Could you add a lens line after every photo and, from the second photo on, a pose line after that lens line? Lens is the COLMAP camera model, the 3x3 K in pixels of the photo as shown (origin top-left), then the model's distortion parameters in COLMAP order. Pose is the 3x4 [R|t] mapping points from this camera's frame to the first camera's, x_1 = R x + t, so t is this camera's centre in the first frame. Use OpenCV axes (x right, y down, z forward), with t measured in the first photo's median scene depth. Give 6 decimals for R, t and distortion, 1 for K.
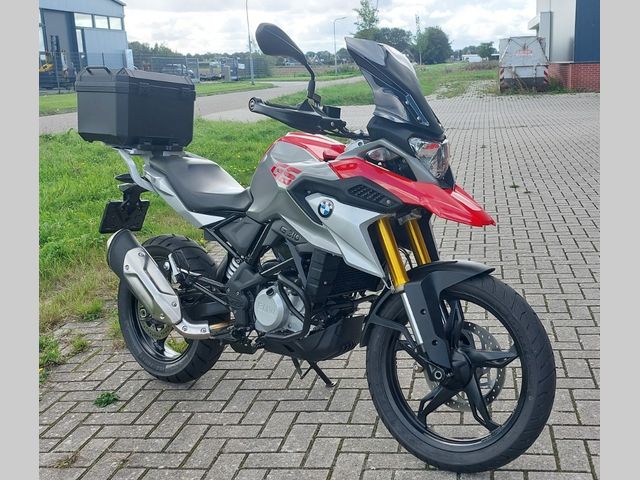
lens RADIAL K [[733.1, 0, 370.9], [0, 733.1, 256.8], [0, 0, 1]] dist [0.092862, -0.010381]
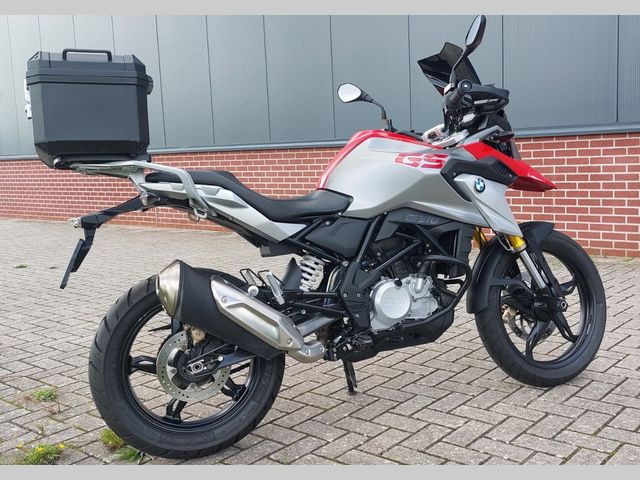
lens RADIAL K [[733.1, 0, 370.9], [0, 733.1, 256.8], [0, 0, 1]] dist [0.092862, -0.010381]
pose [[0.533897, -0.115912, 0.837567, -0.992448], [0.226262, 0.974021, -0.009432, 0.013470], [-0.814714, 0.194545, 0.546254, 0.476243]]
